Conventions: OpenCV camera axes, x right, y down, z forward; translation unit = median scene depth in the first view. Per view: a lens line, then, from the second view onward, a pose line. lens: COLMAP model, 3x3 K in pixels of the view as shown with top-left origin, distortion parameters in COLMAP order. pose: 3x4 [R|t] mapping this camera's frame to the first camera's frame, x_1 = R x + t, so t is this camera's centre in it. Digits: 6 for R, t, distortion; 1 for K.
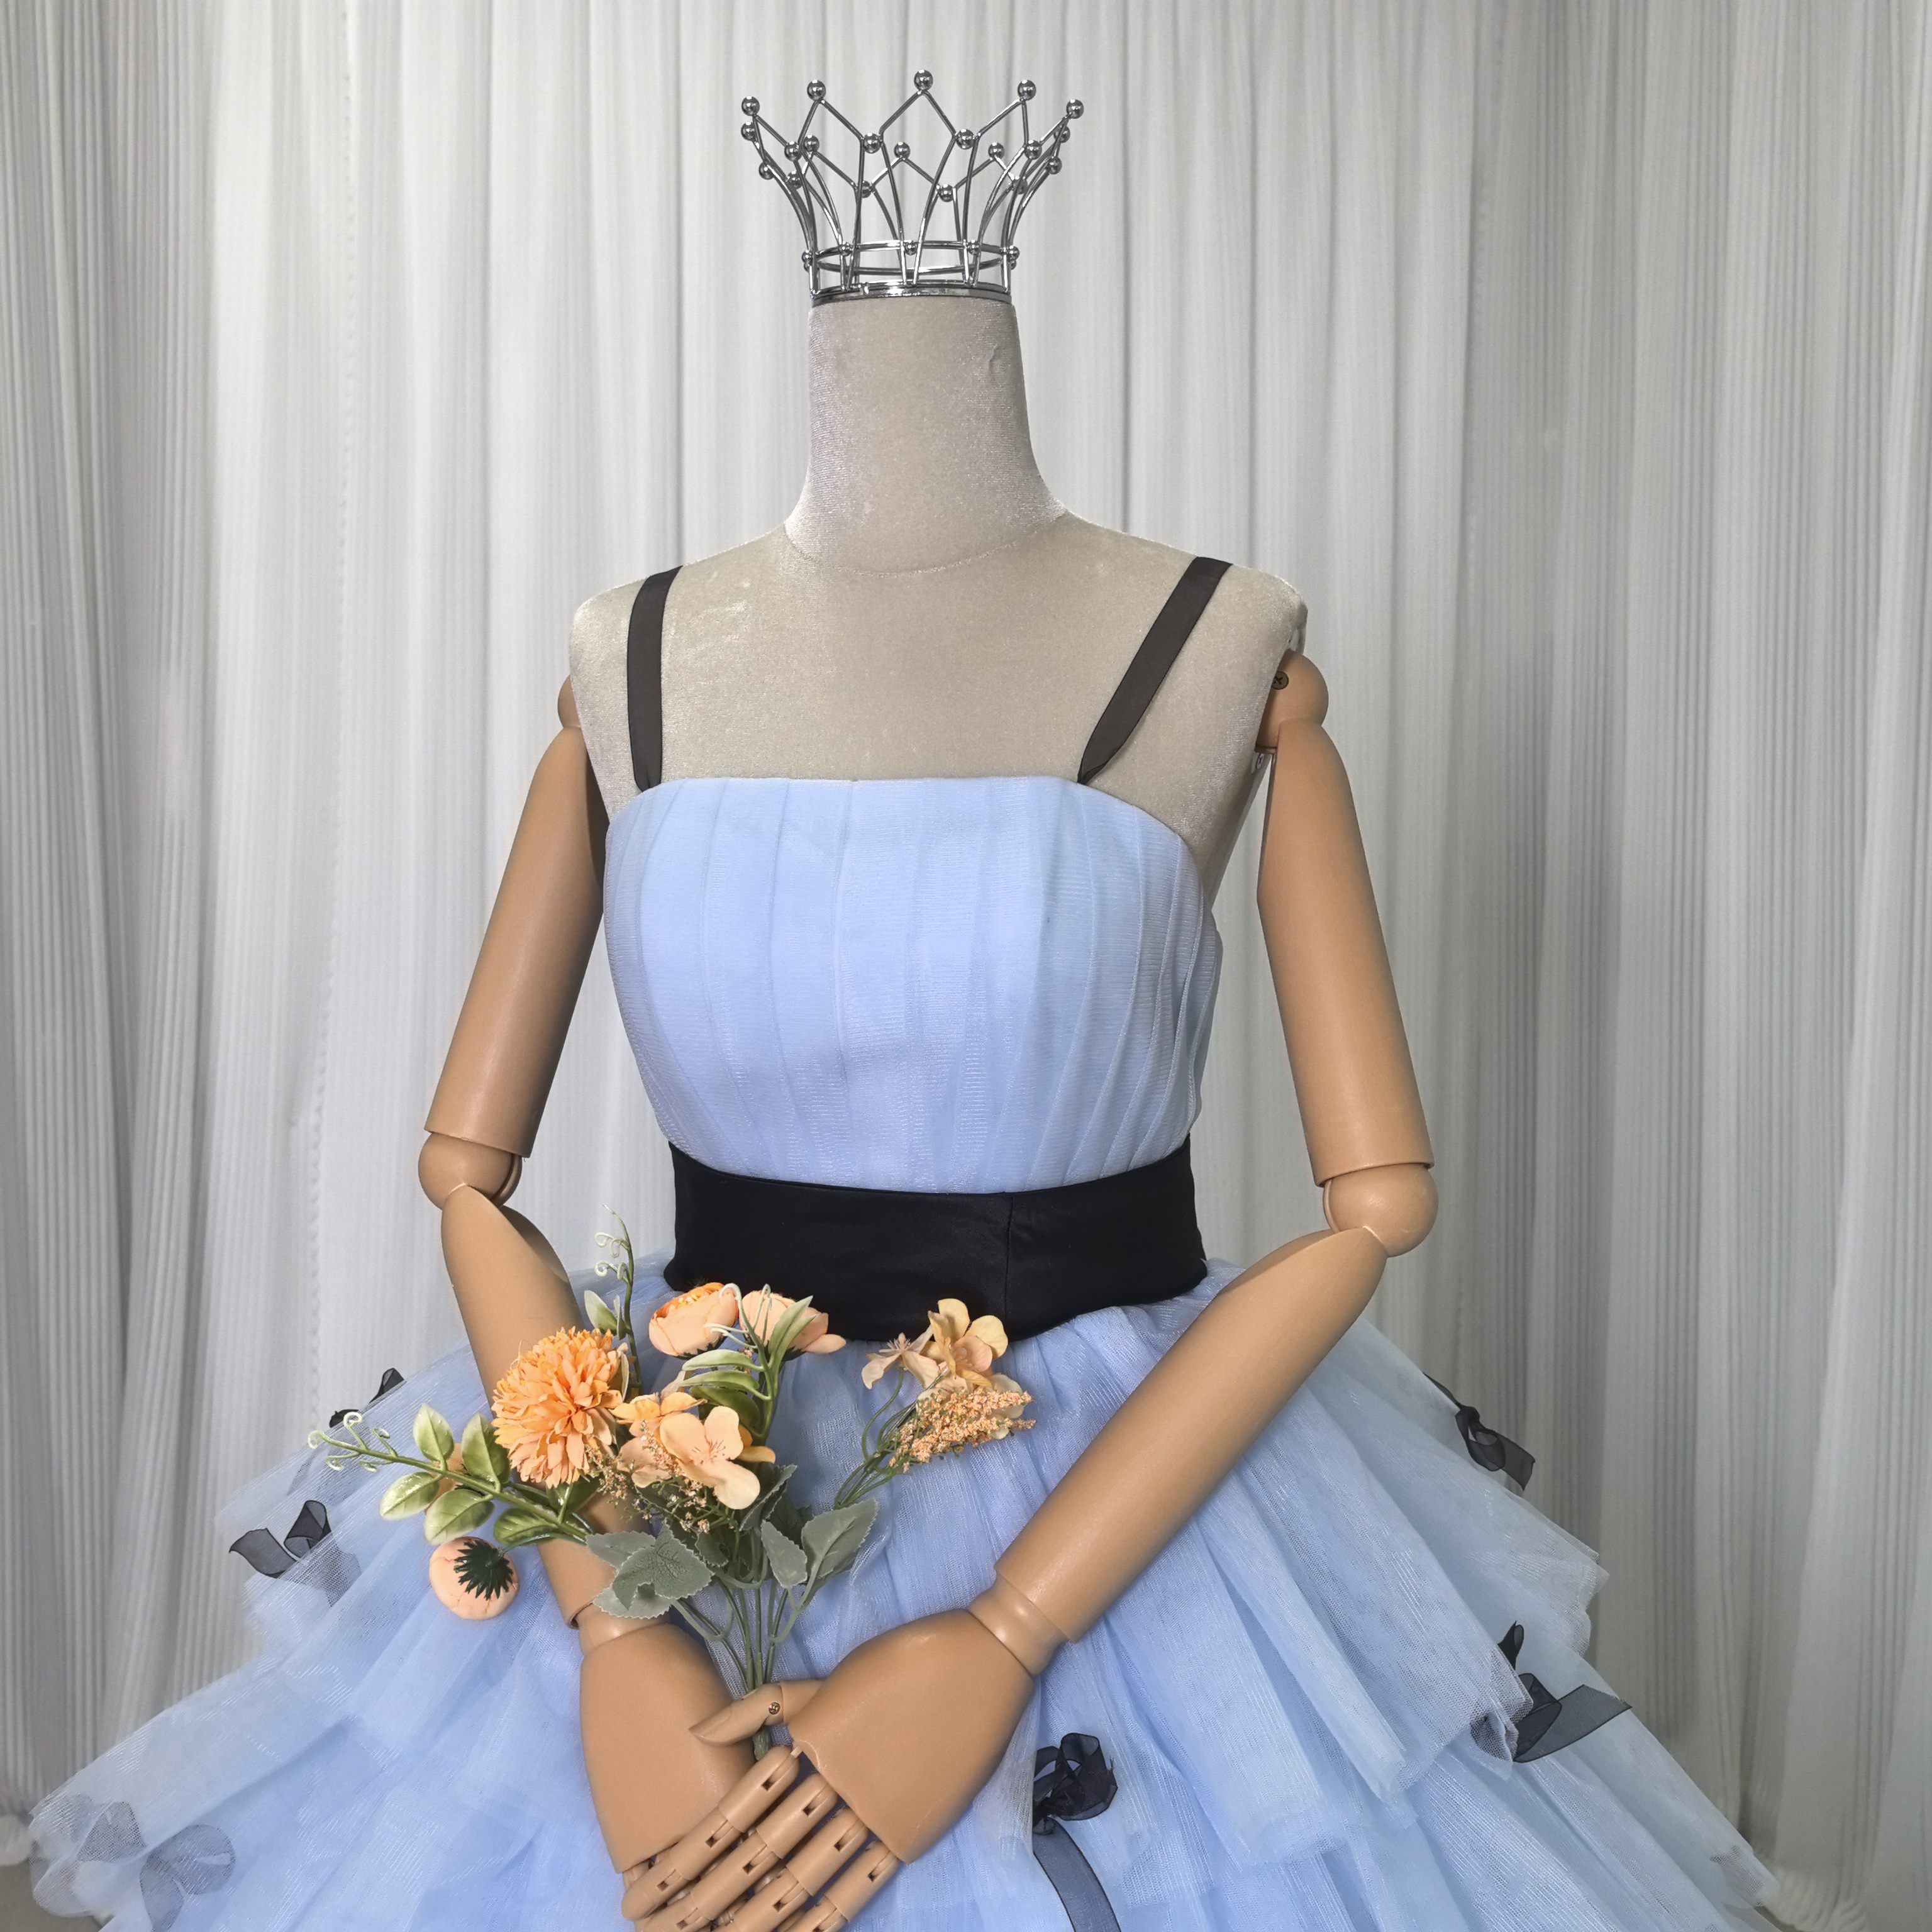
lens RADIAL K [[2228.5, 0, 955.7], [0, 2228.5, 962.6], [0, 0, 1]] dist [0.141506, -0.319270]
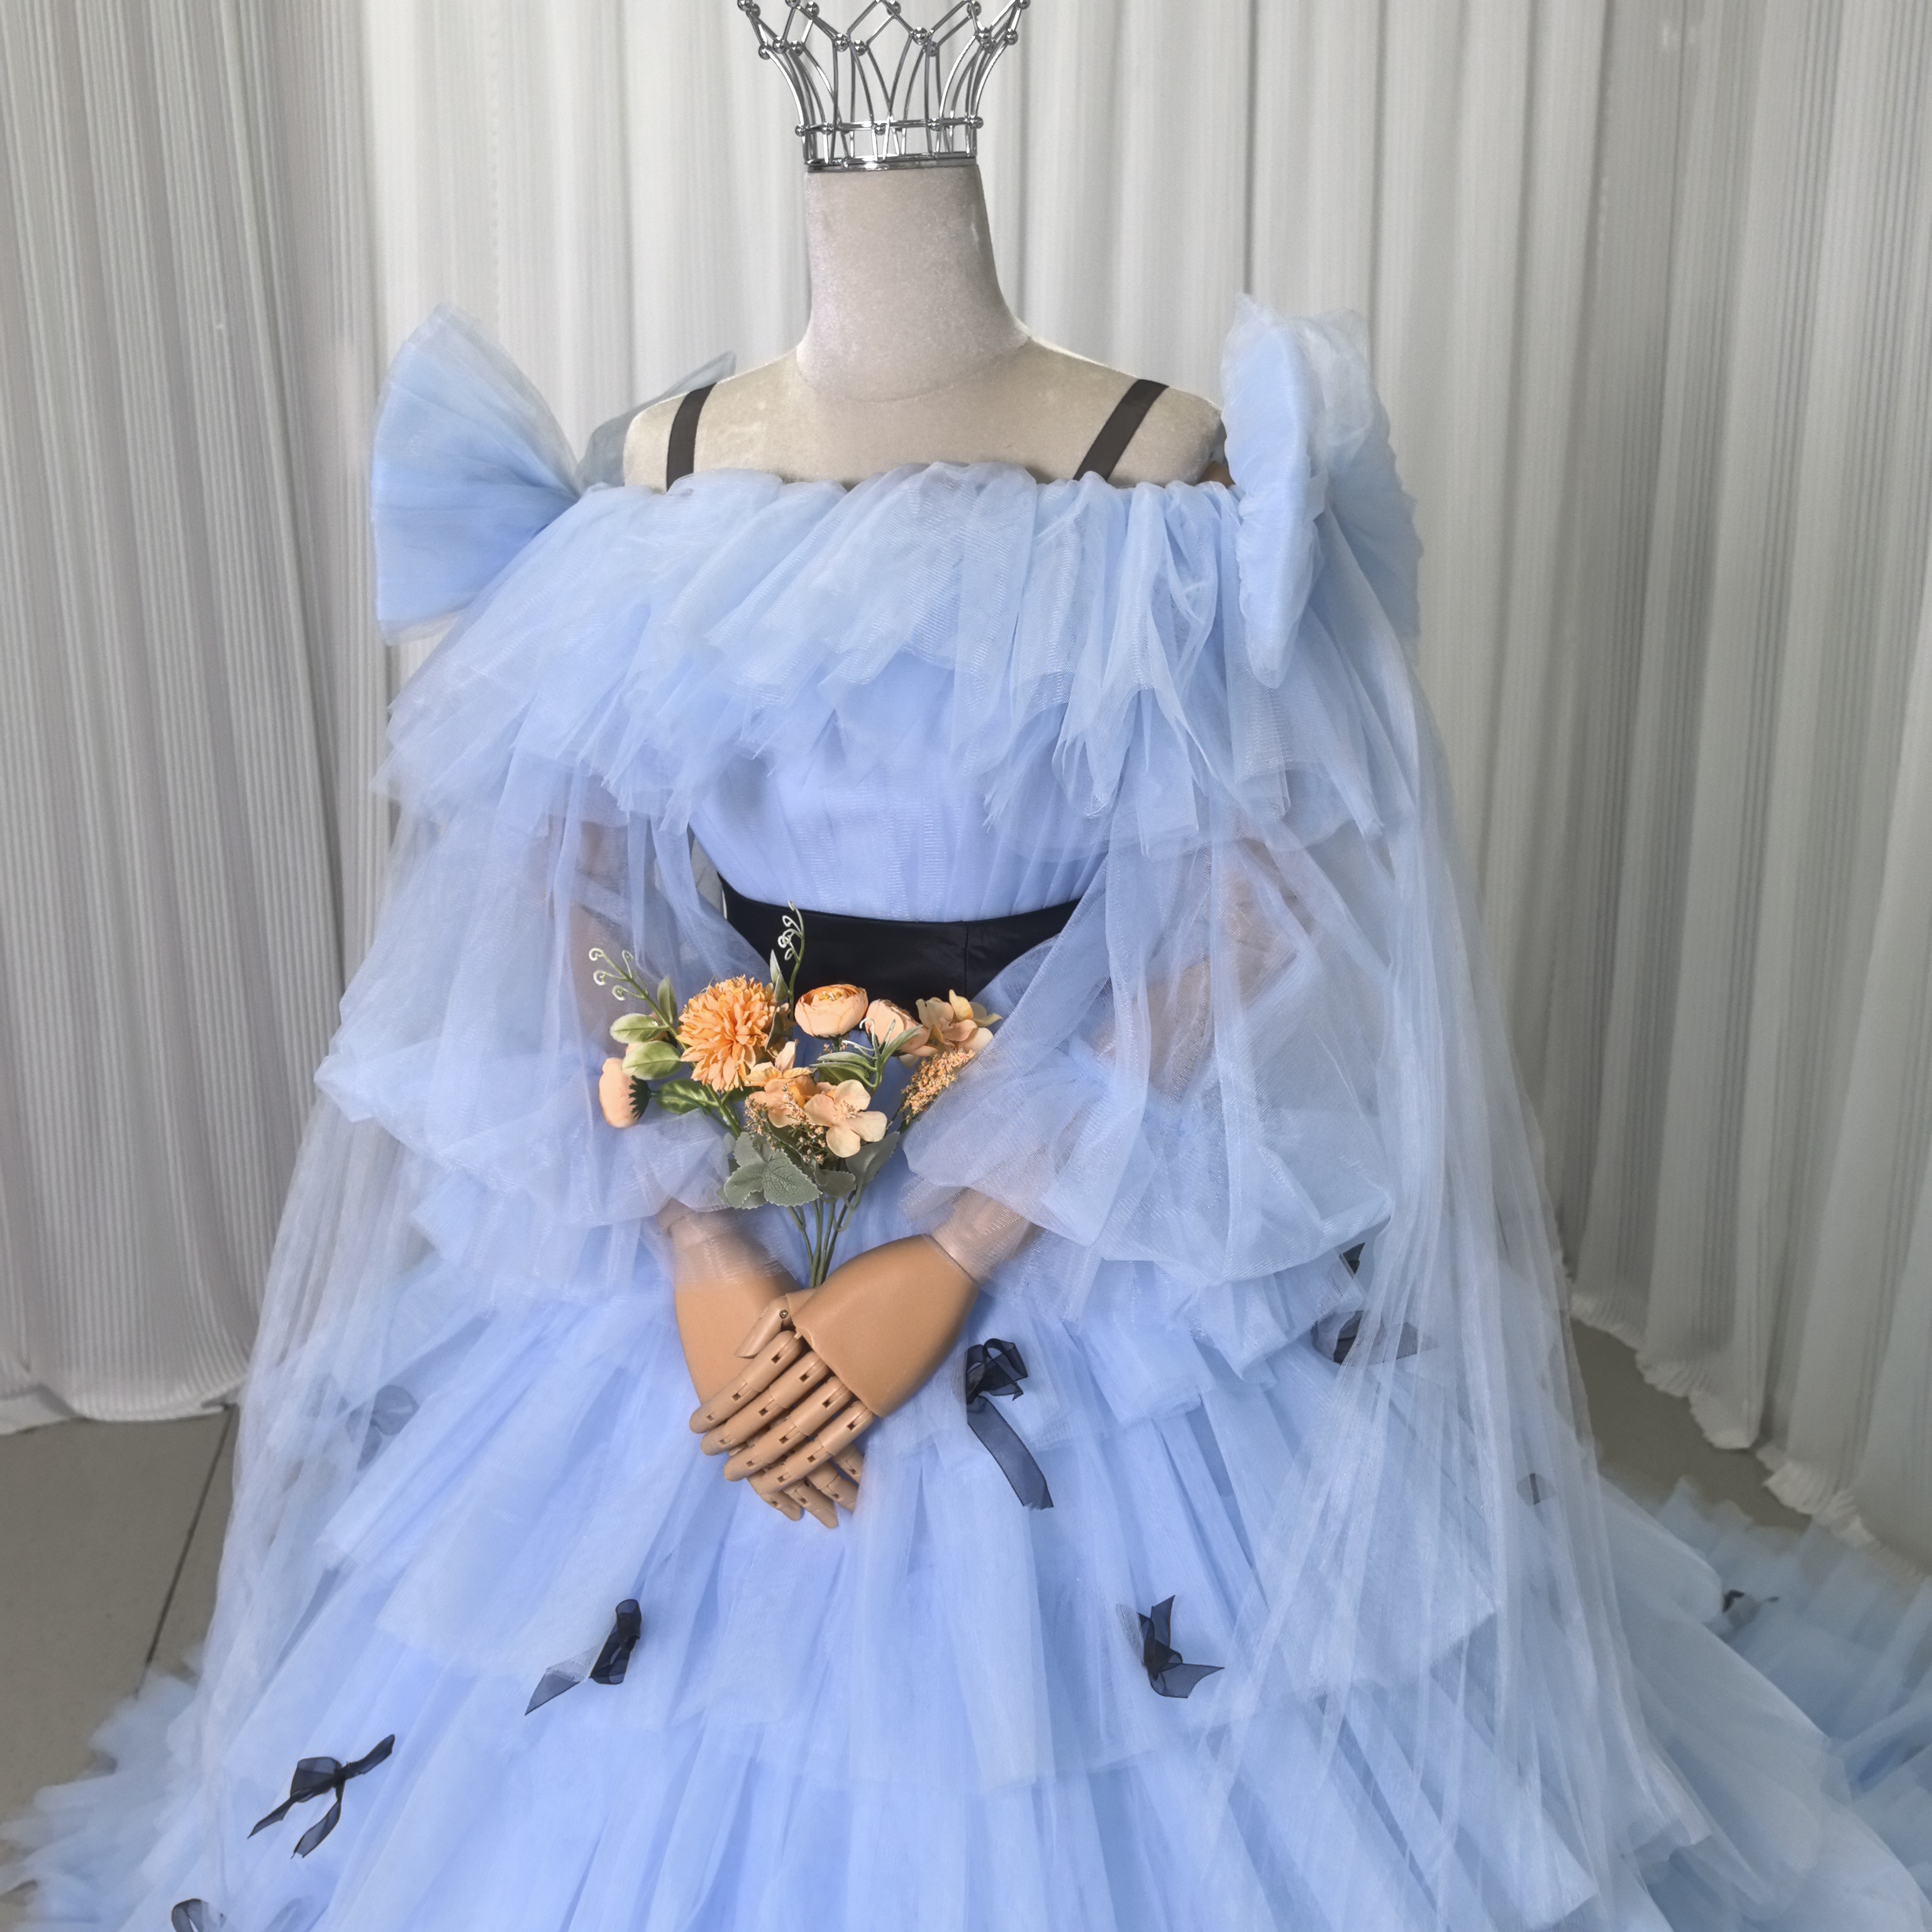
lens RADIAL K [[2205.6, 0, 965.1], [0, 2205.6, 995.5], [0, 0, 1]] dist [0.020442, 0.034542]
pose [[0.996579, 0.007687, -0.082290, 0.119599], [0.007104, 0.984015, 0.177946, -0.072428], [0.082342, -0.177922, 0.980593, -0.213007]]
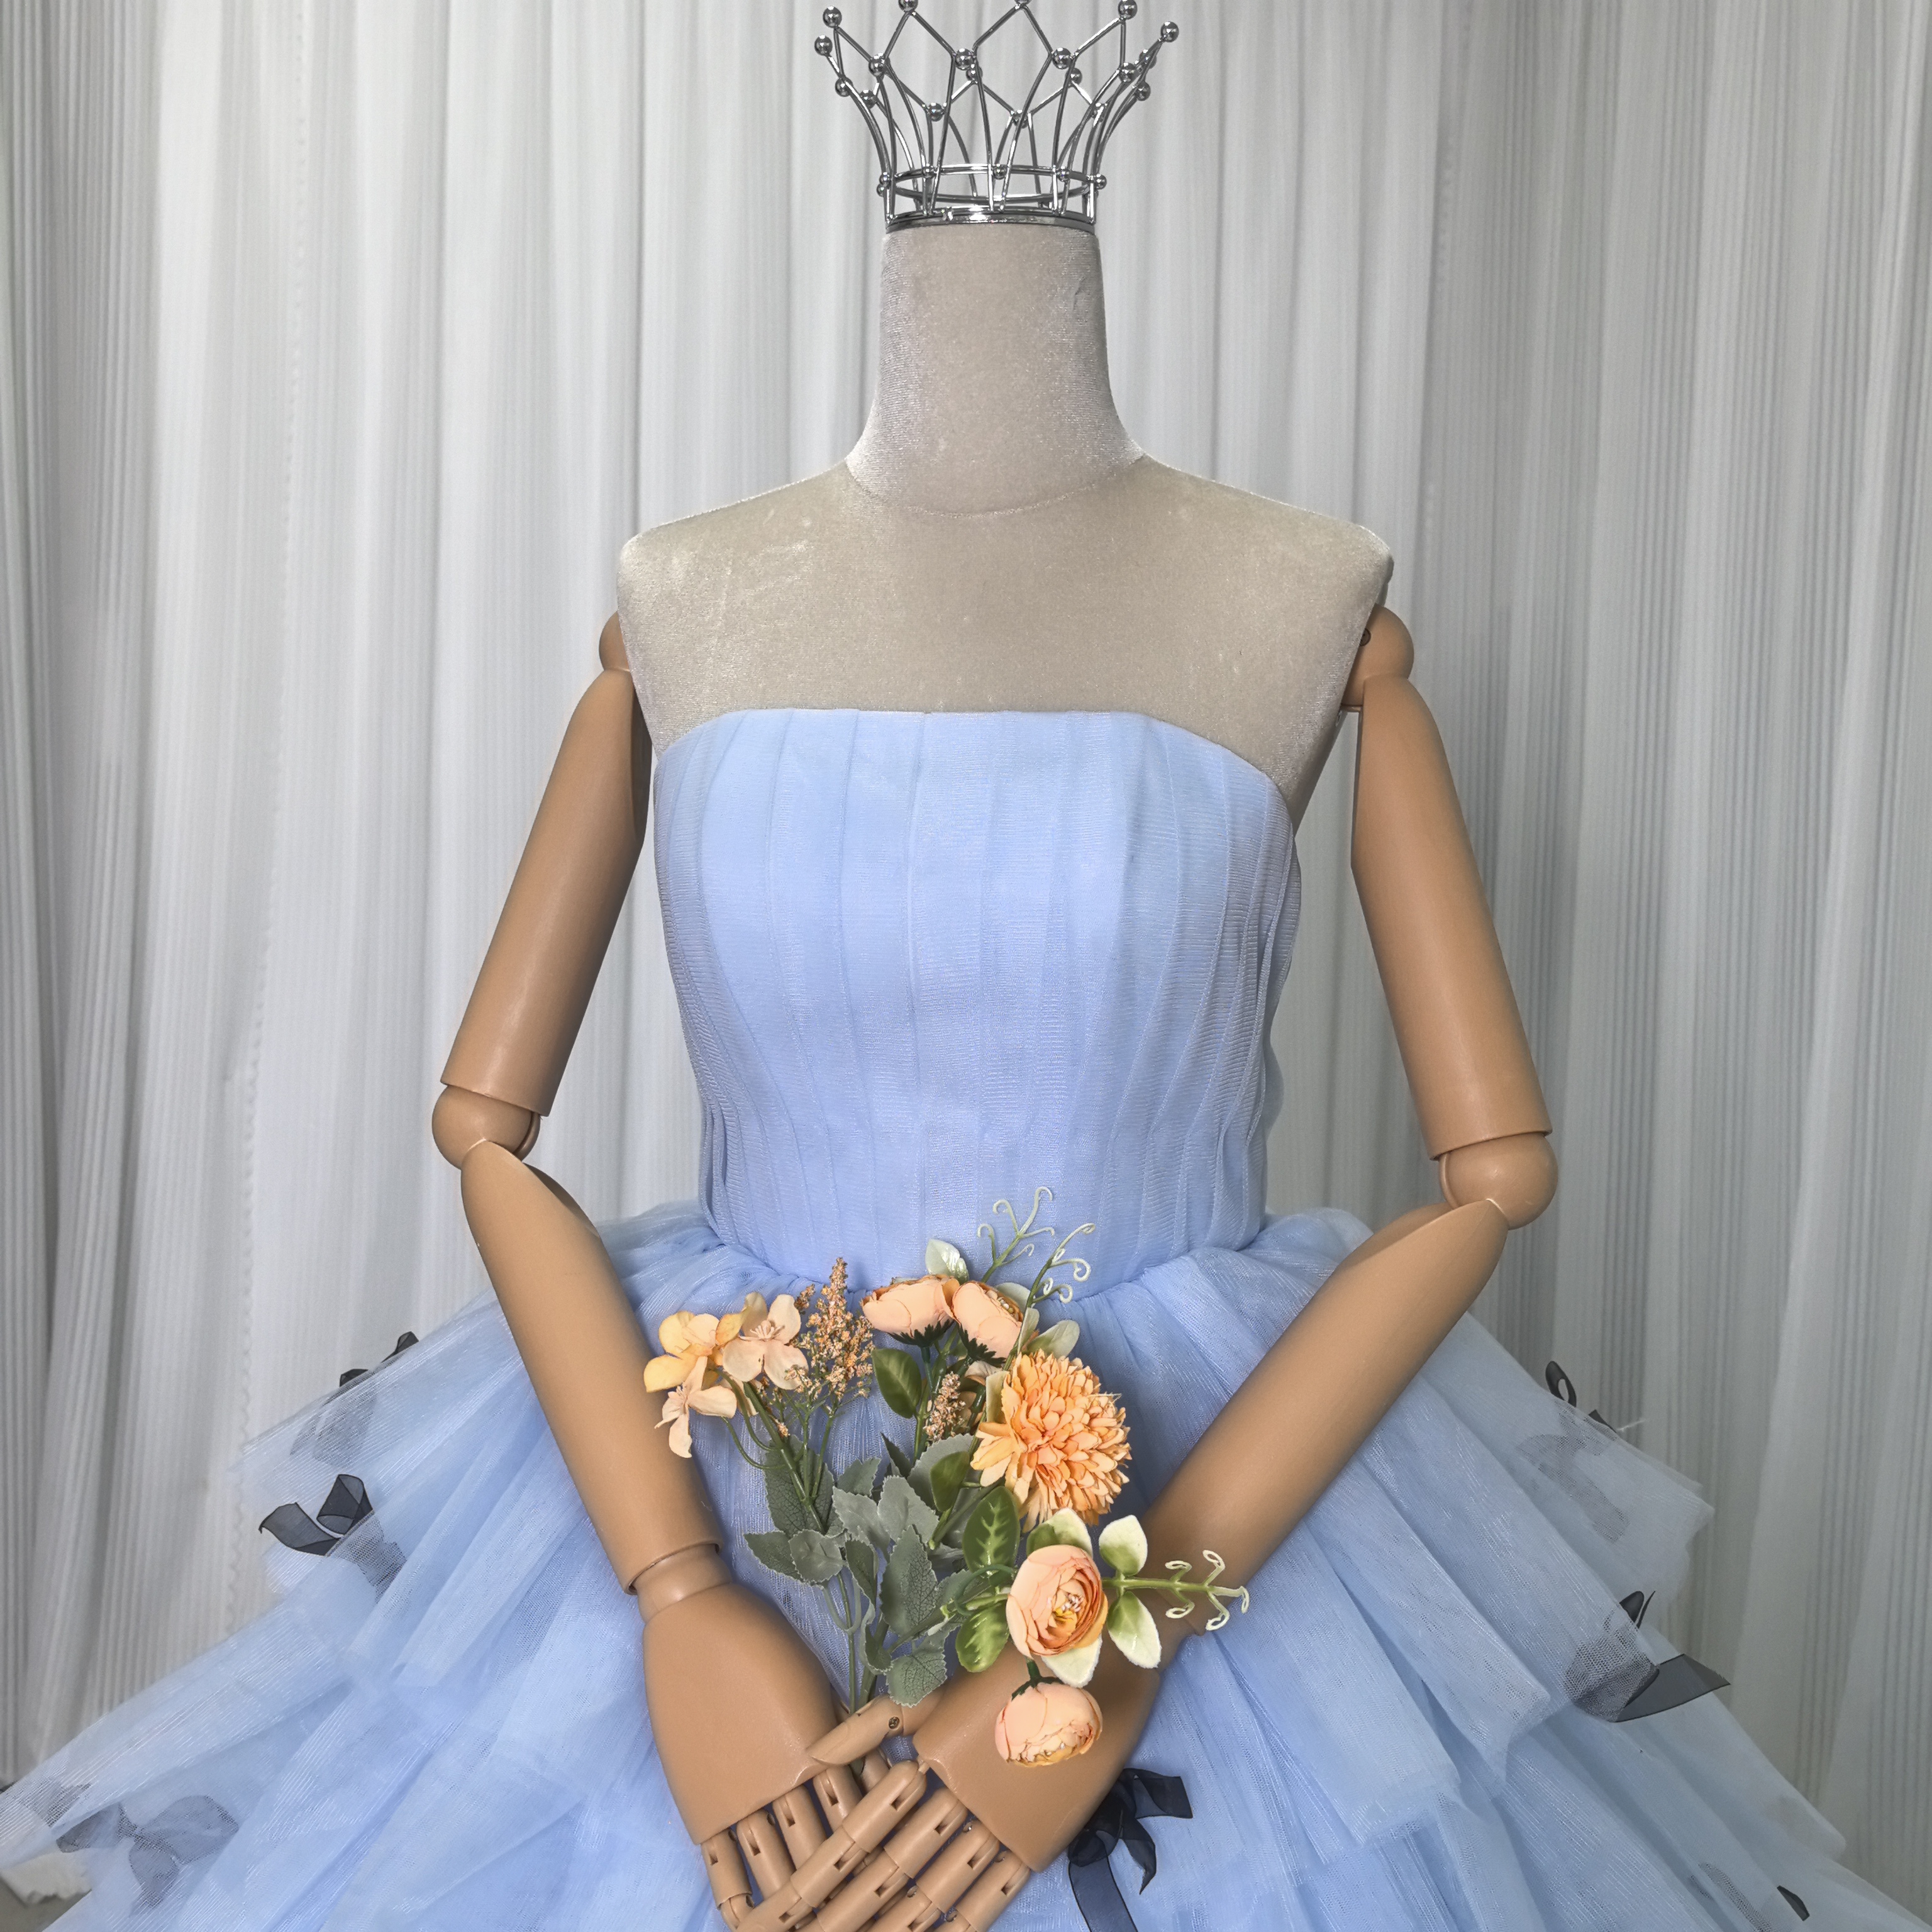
lens RADIAL K [[2241.5, 0, 966.0], [0, 2241.5, 966.0], [0, 0, 1]] dist [0.151590, -0.300210]
pose [[0.998924, 0.016342, 0.043410, -0.067872], [-0.017092, 0.999710, 0.016946, 0.003929], [-0.043121, -0.017669, 0.998914, 0.028455]]
